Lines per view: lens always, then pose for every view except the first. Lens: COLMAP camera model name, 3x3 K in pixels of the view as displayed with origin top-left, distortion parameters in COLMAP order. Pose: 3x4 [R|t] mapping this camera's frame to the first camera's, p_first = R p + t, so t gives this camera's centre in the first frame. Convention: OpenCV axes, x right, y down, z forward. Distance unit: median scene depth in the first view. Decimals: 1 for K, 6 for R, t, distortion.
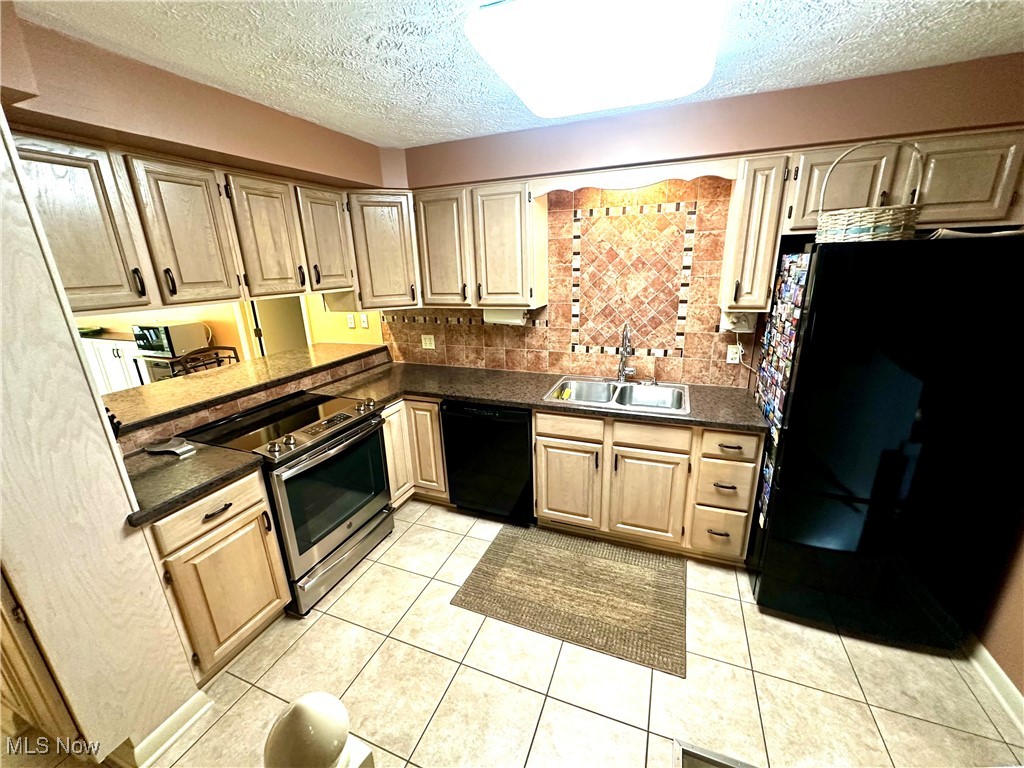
lens RADIAL K [[408.8, 0, 512.6], [0, 408.8, 384.4], [0, 0, 1]] dist [-0.002785, 0.000328]
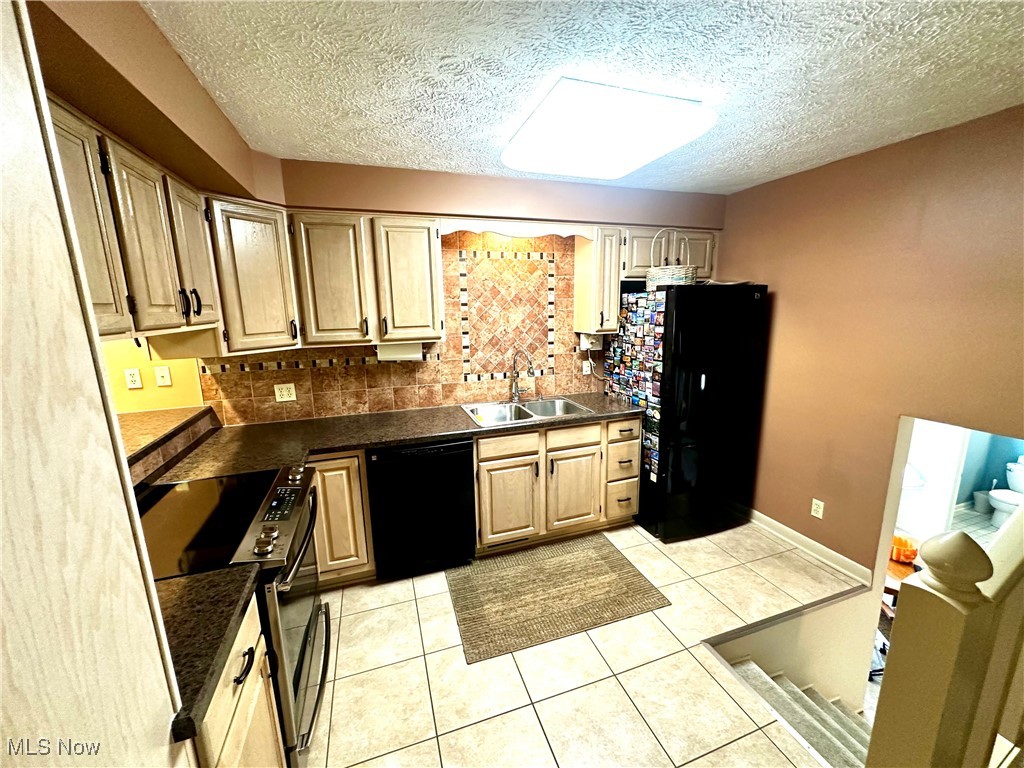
lens RADIAL K [[408.8, 0, 512.5], [0, 408.8, 384.4], [0, 0, 1]] dist [-0.002785, 0.000328]
pose [[0.759662, -0.110027, 0.640943, -0.505803], [0.182680, 0.982003, -0.047942, -0.000577], [-0.624132, 0.153507, 0.766090, 0.145614]]
